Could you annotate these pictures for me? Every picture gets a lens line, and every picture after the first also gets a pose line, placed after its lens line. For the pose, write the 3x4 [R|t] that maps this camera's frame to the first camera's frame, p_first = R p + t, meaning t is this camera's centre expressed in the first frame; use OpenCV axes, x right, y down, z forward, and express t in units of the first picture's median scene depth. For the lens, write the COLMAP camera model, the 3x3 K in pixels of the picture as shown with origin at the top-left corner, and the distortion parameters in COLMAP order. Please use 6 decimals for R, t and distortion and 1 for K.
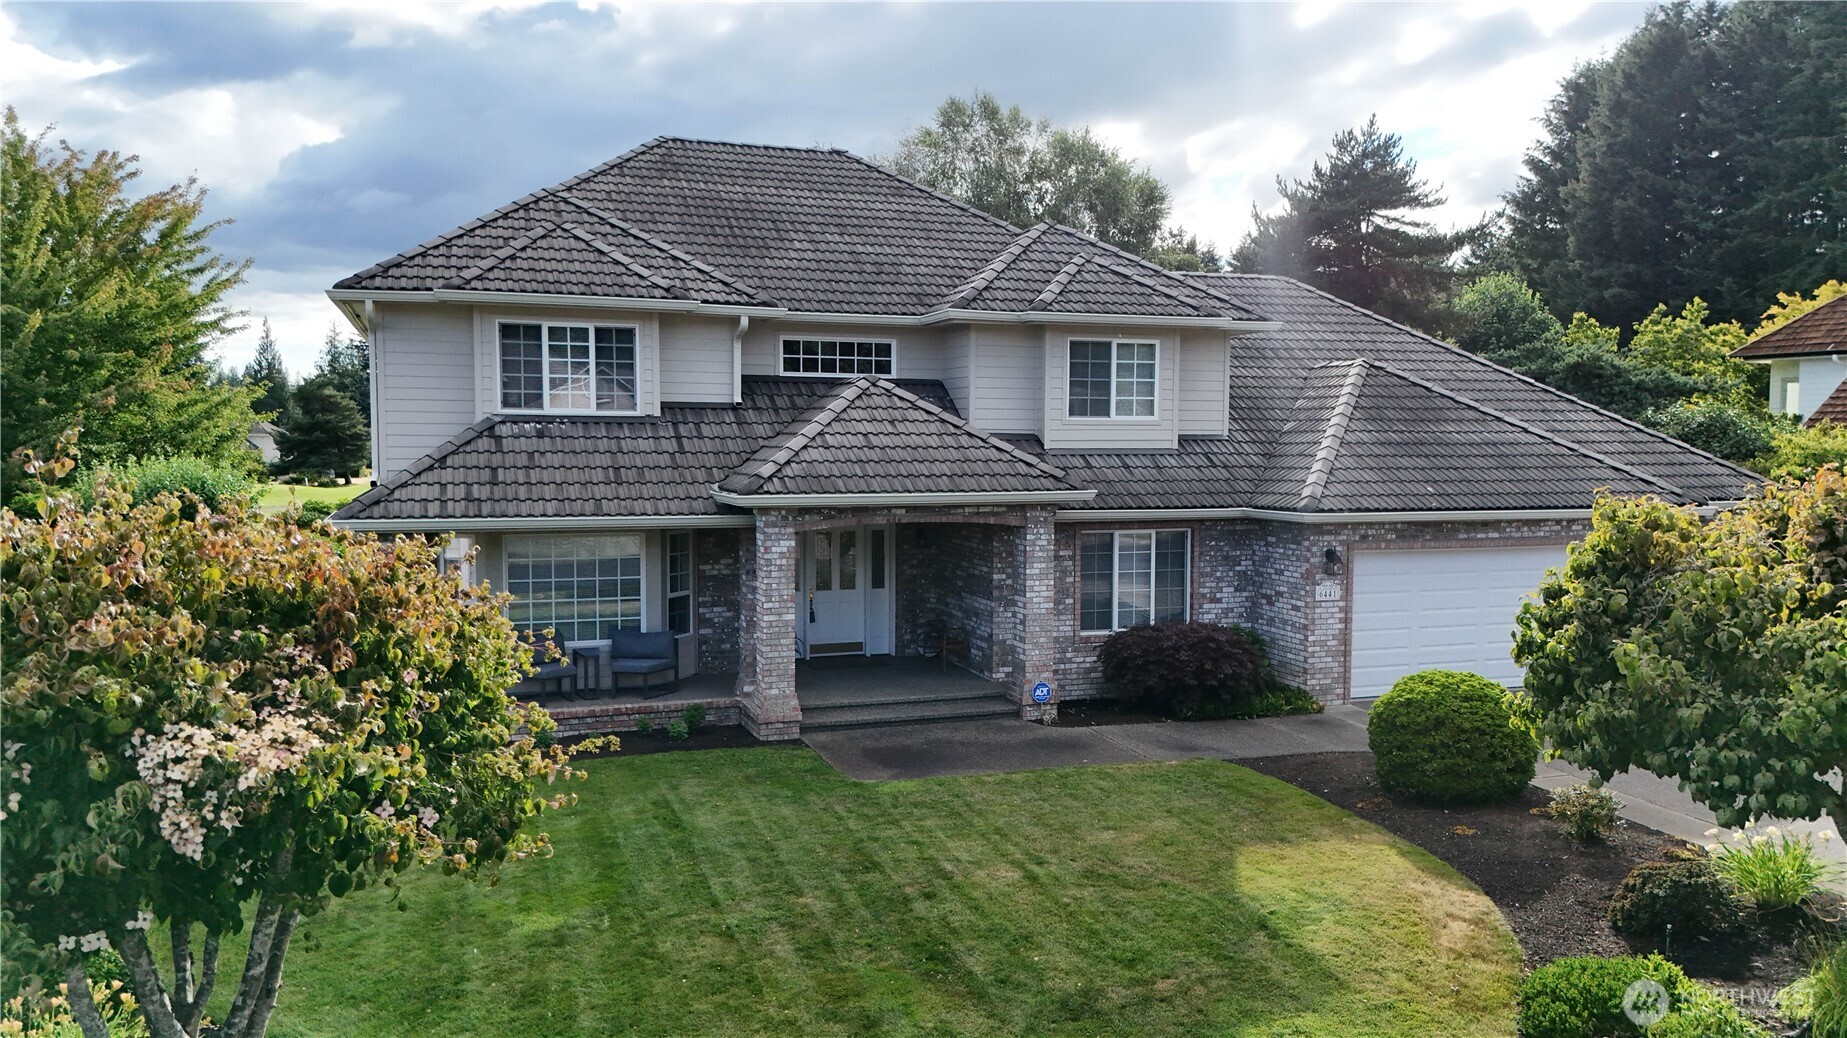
lens RADIAL K [[1363.0, 0, 929.2], [0, 1363.0, 521.3], [0, 0, 1]] dist [0.083811, -0.086724]
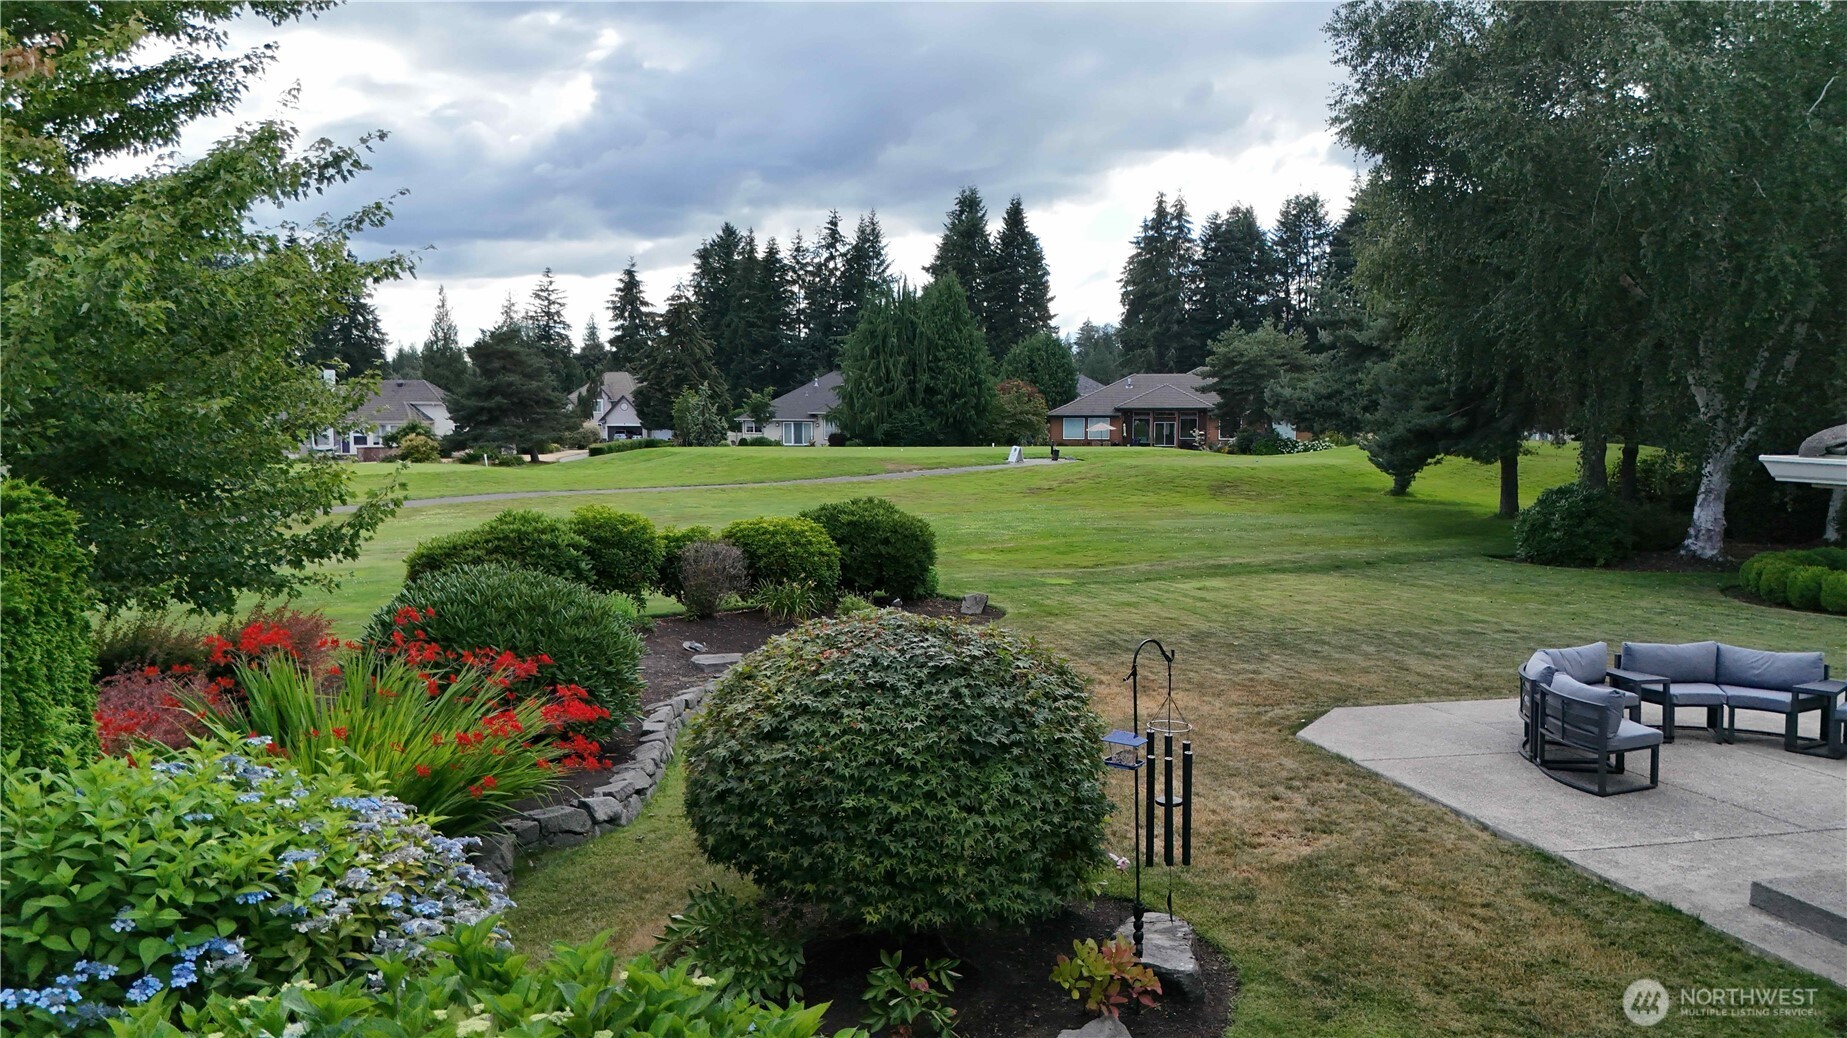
lens RADIAL K [[1363.0, 0, 929.2], [0, 1363.0, 521.3], [0, 0, 1]] dist [0.083811, -0.086724]
pose [[0.994105, 0.006107, -0.108249, -0.662754], [-0.004206, 0.999833, 0.017779, -0.047242], [0.108339, -0.017219, 0.993965, 1.440195]]
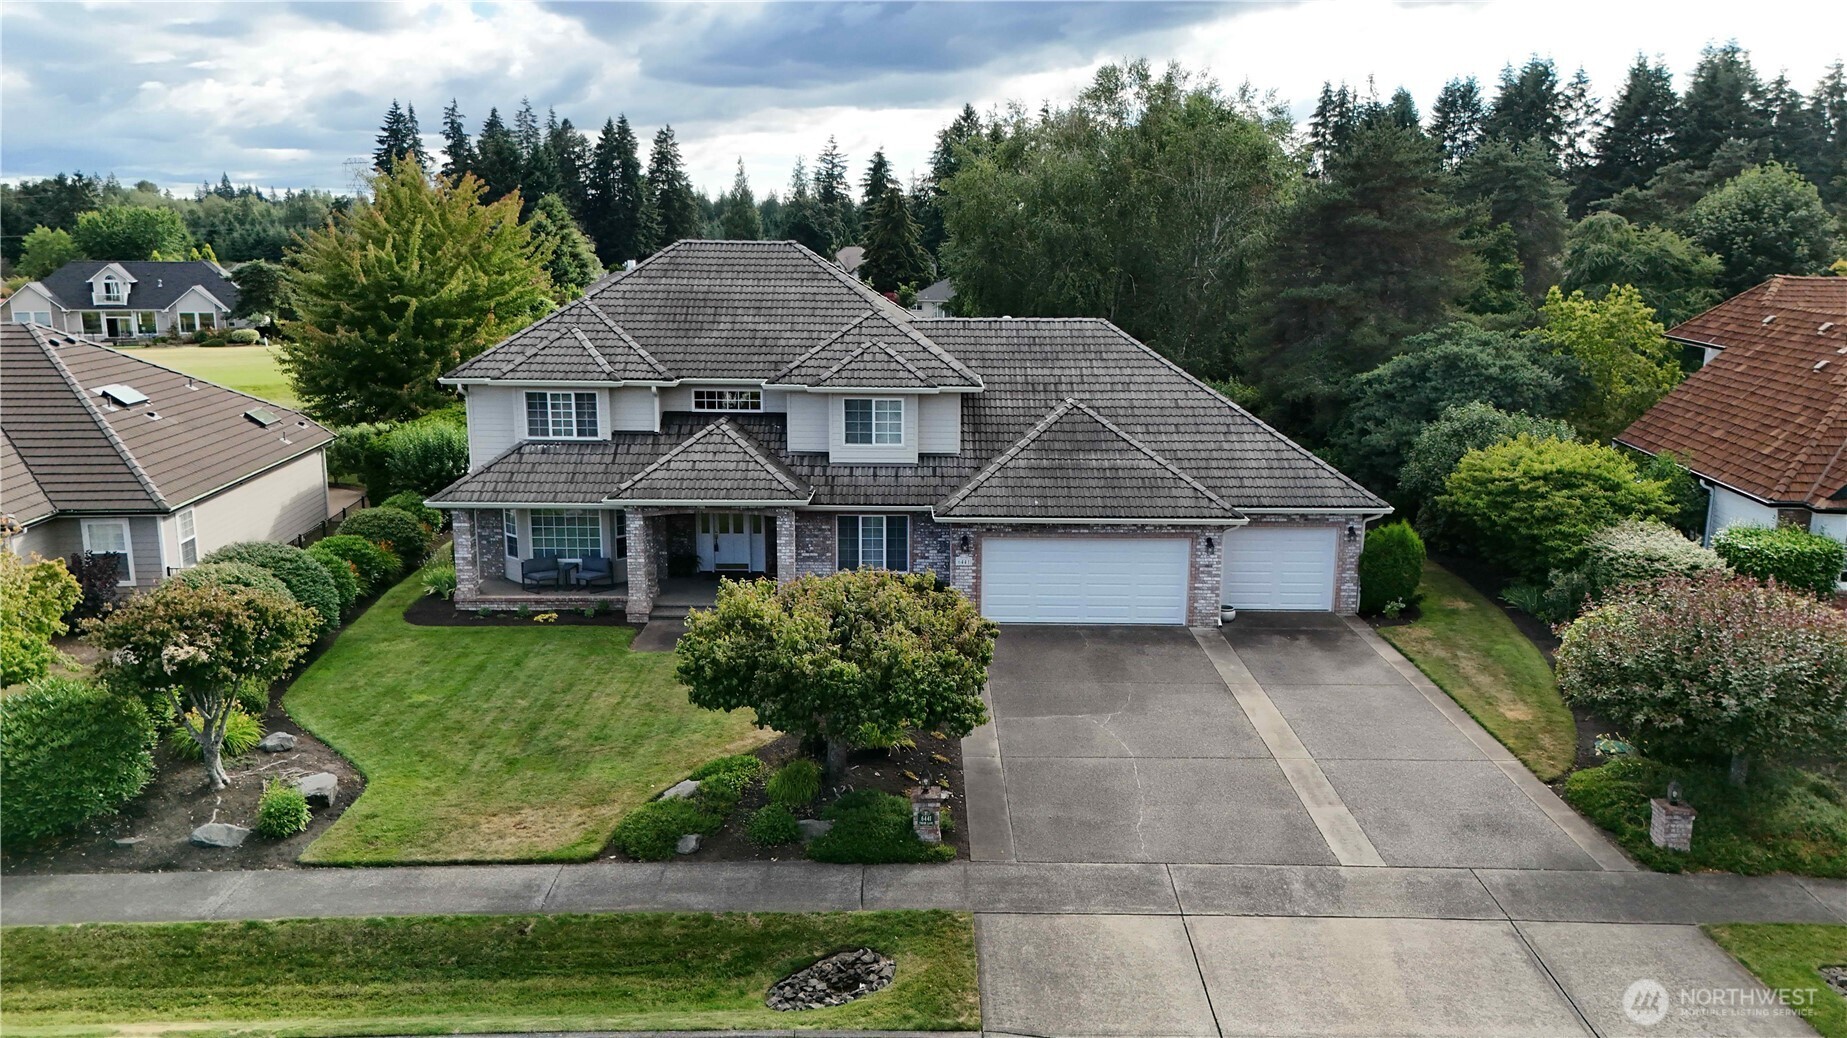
lens RADIAL K [[1363.0, 0, 929.2], [0, 1363.0, 521.3], [0, 0, 1]] dist [0.083811, -0.086724]
pose [[0.944349, 0.068681, -0.321695, 0.781929], [-0.024265, 0.989840, 0.140097, -0.229945], [0.328049, -0.124494, 0.936421, -0.577548]]
